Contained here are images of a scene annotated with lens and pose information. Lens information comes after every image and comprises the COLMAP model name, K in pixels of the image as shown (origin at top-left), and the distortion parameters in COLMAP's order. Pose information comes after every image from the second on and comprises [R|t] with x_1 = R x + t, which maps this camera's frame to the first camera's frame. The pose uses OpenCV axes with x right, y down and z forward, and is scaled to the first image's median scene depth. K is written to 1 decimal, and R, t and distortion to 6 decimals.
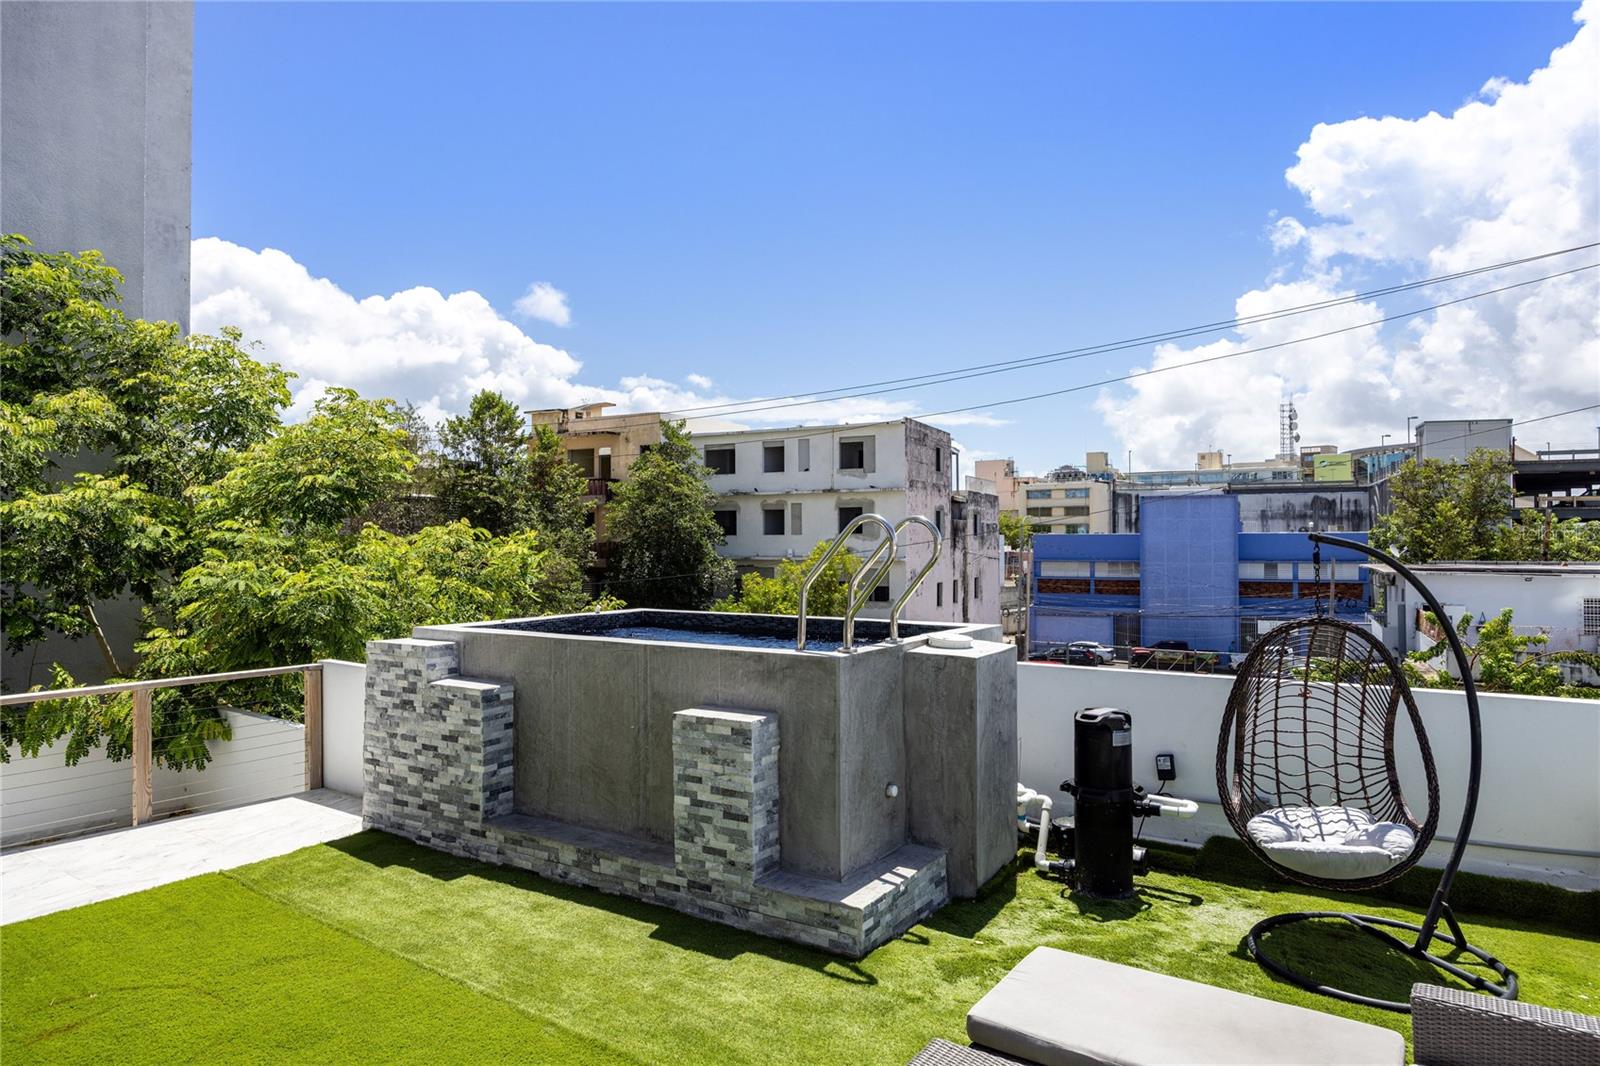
lens RADIAL K [[972.1, 0, 800.0], [0, 972.1, 533.0], [0, 0, 1]] dist [-0.106357, -0.000086]
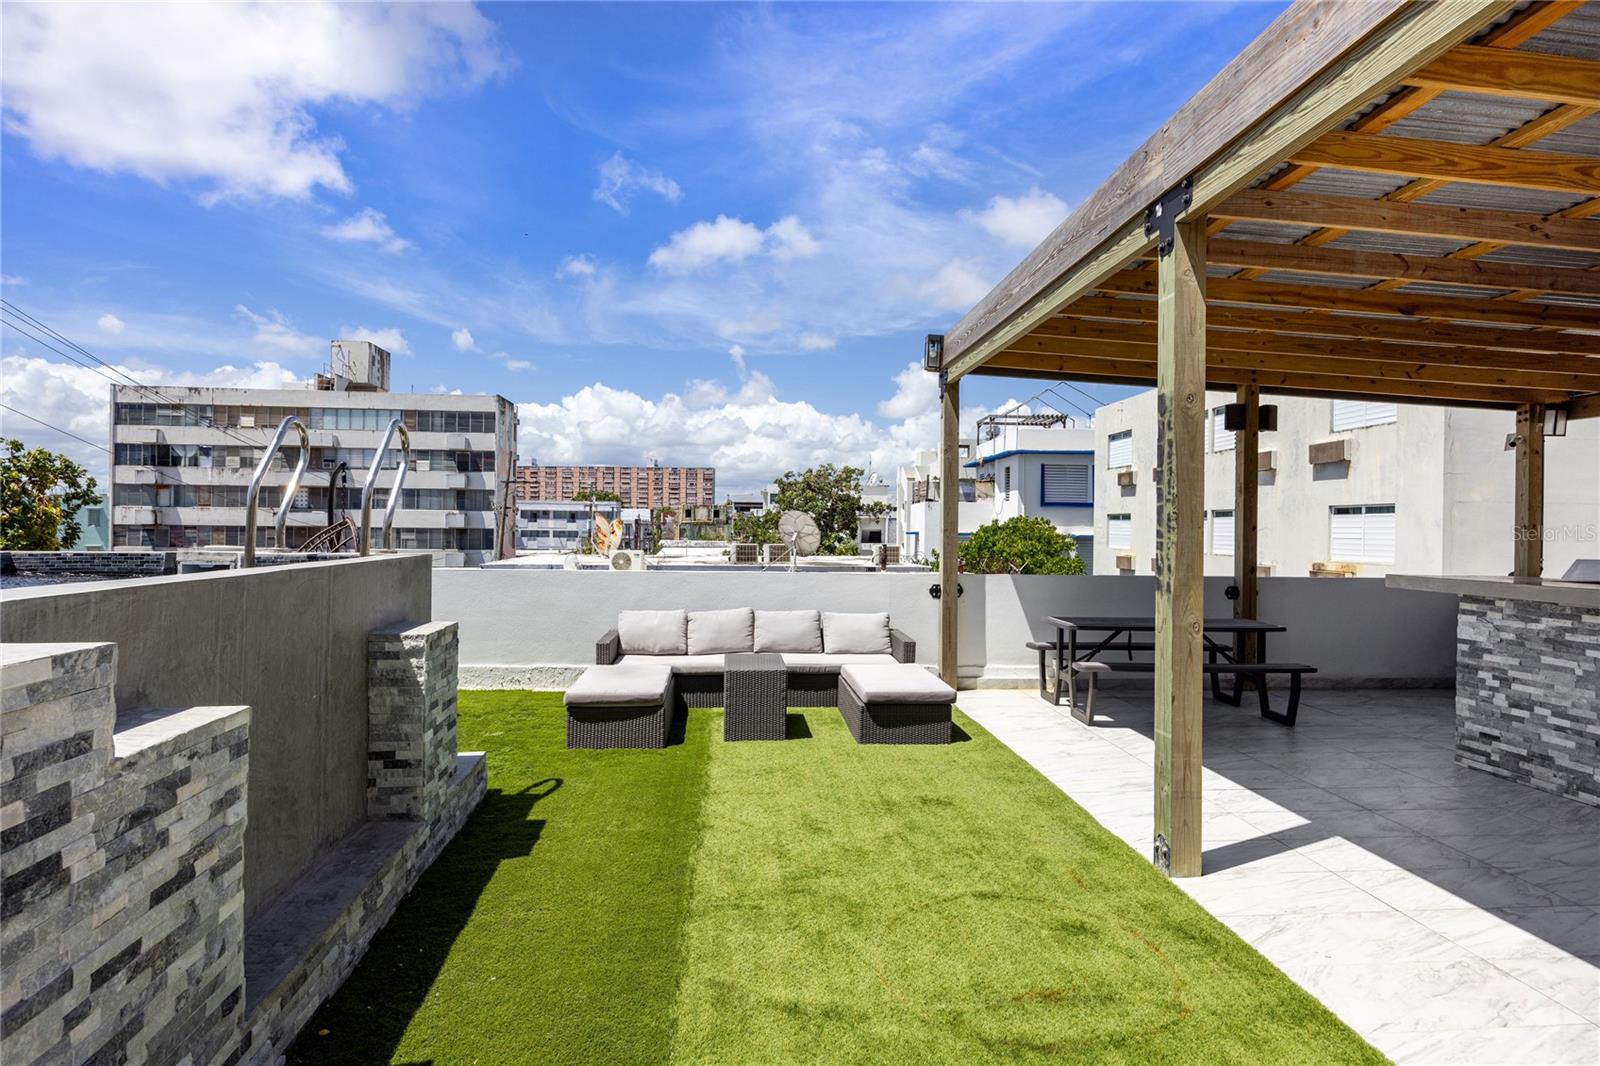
lens RADIAL K [[855.4, 0, 800.0], [0, 855.4, 533.0], [0, 0, 1]] dist [-0.001772, -0.000460]
pose [[-0.612463, -0.006293, 0.790474, -0.770472], [-0.016603, 0.999850, -0.004904, 0.081721], [-0.790325, -0.016127, -0.612476, 1.020752]]
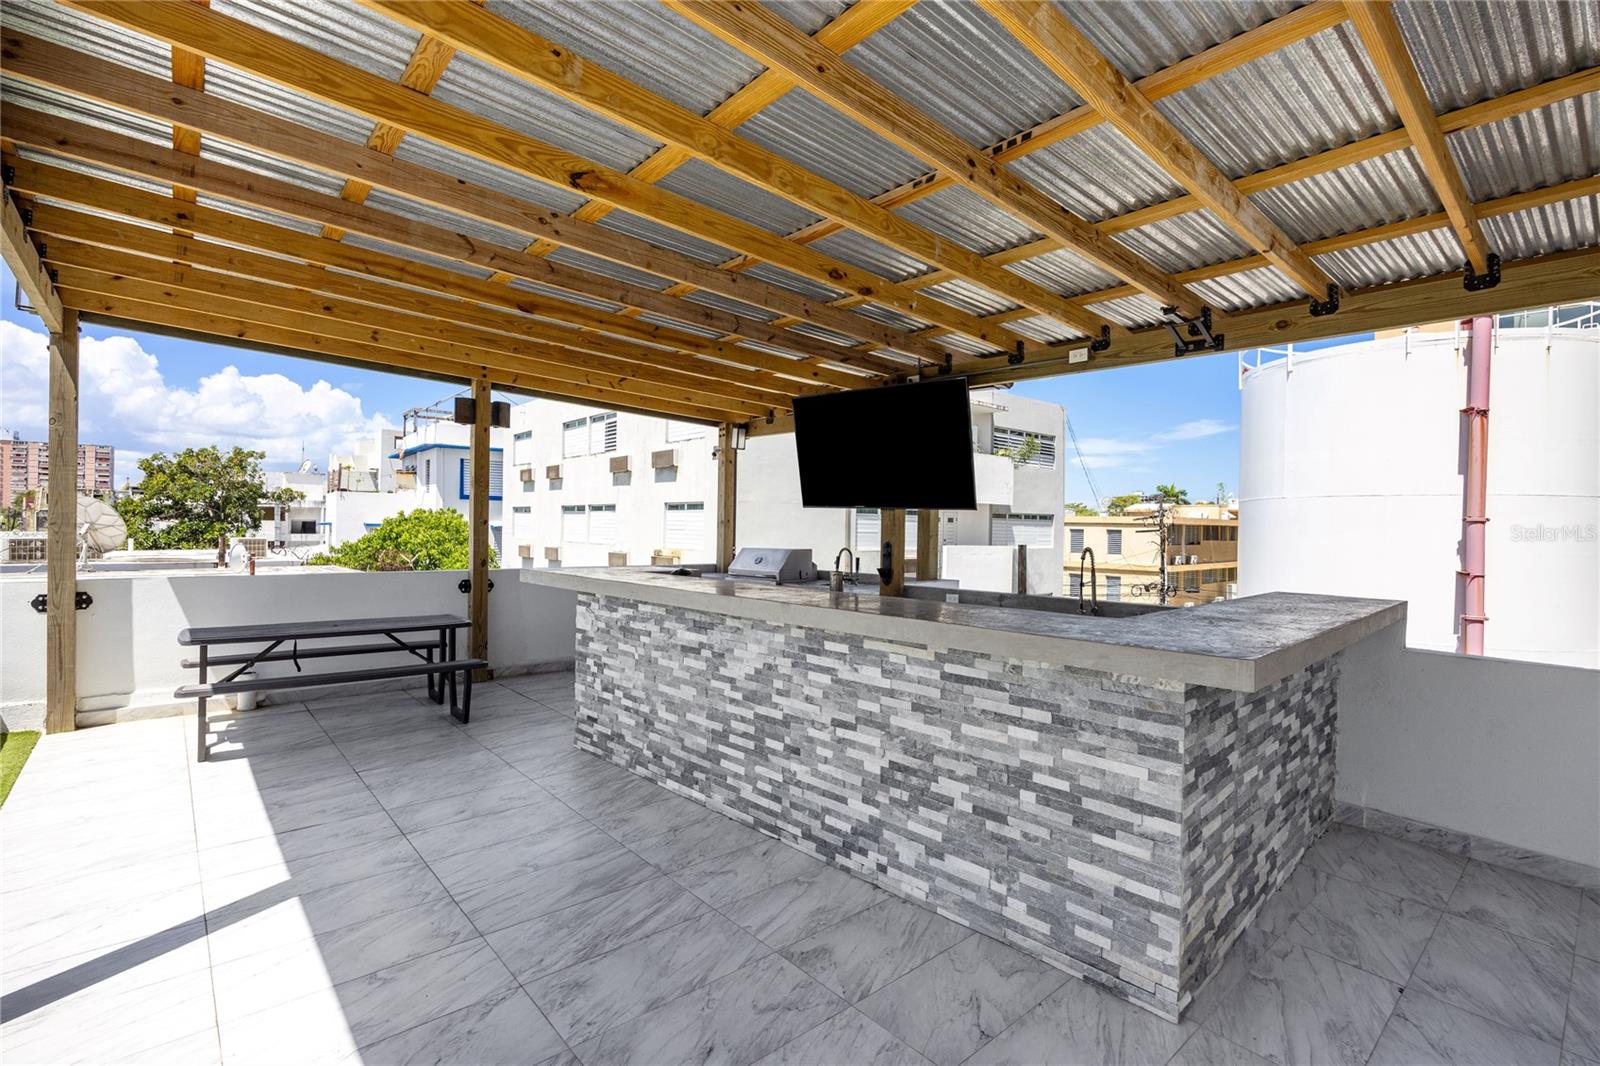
lens RADIAL K [[739.5, 0, 805.4], [0, 739.5, 532.3], [0, 0, 1]] dist [-0.008131, -0.000016]
pose [[-0.963405, -0.011731, 0.267793, -0.950125], [-0.012897, 0.999913, -0.002594, 0.069165], [-0.267739, -0.005953, -0.963473, 0.641276]]
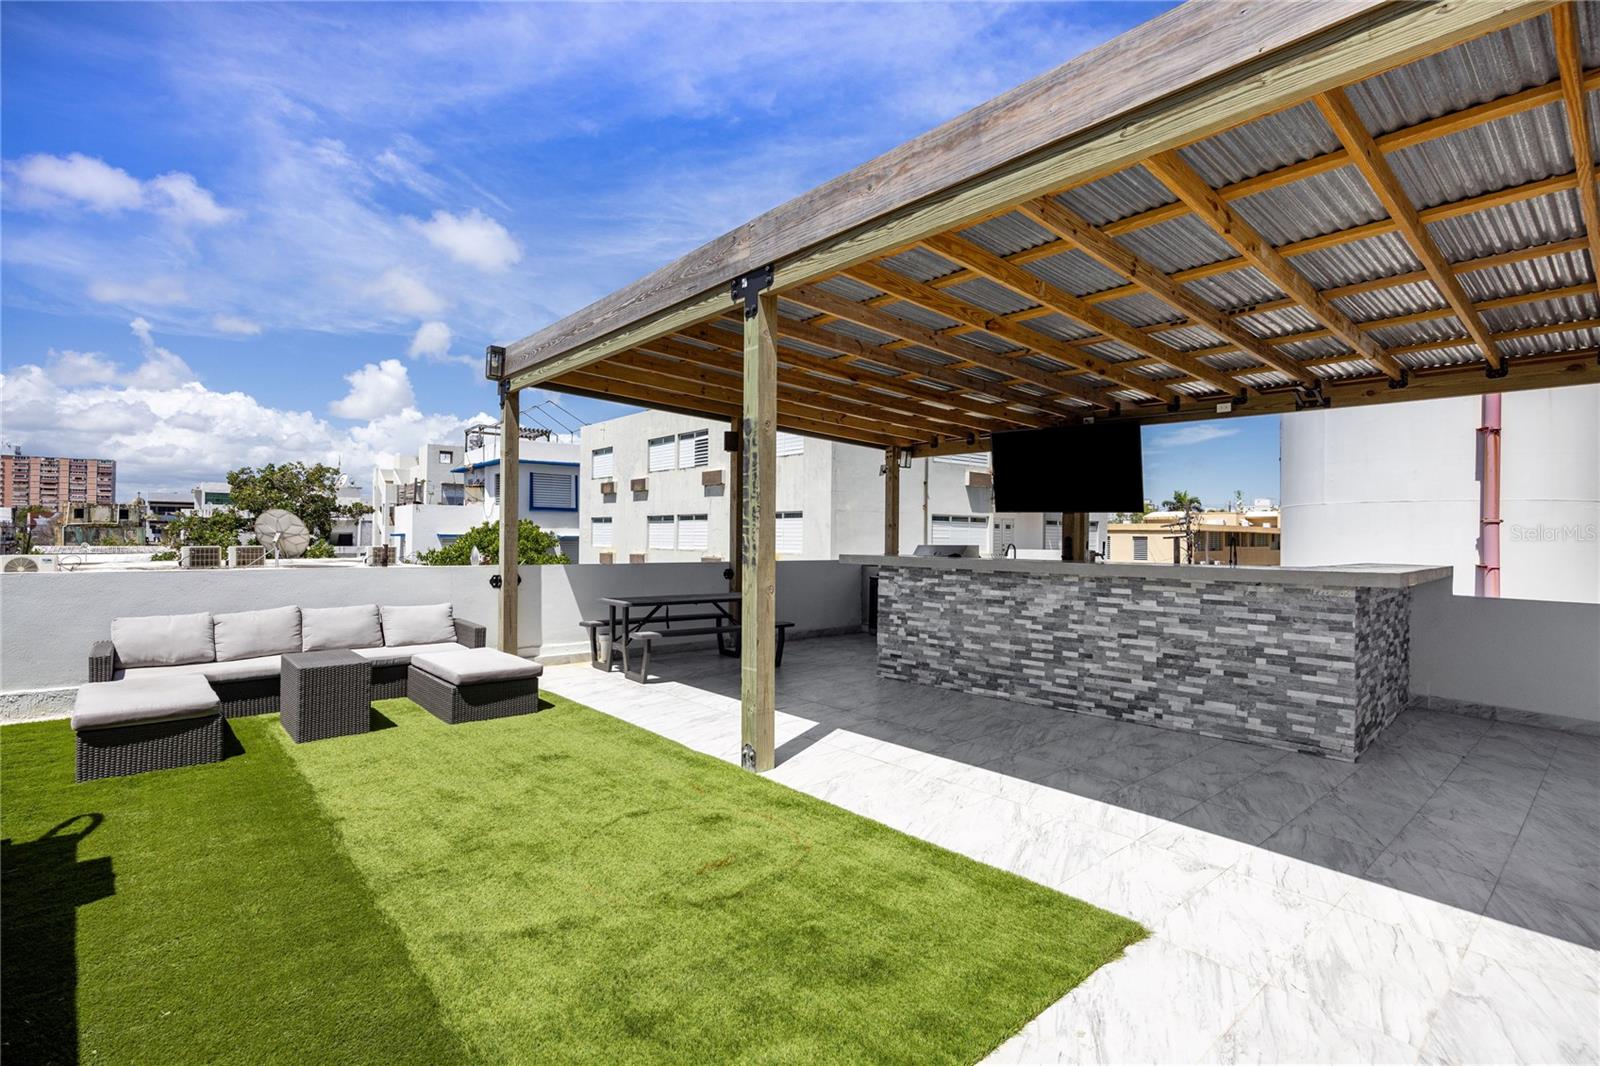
lens RADIAL K [[759.2, 0, 800.0], [0, 759.2, 533.0], [0, 0, 1]] dist [-0.003880, -0.001237]
pose [[-0.963852, -0.001843, 0.266433, -0.688741], [-0.006624, 0.999833, -0.017046, 0.098565], [-0.266357, -0.018195, -0.963703, 1.140894]]
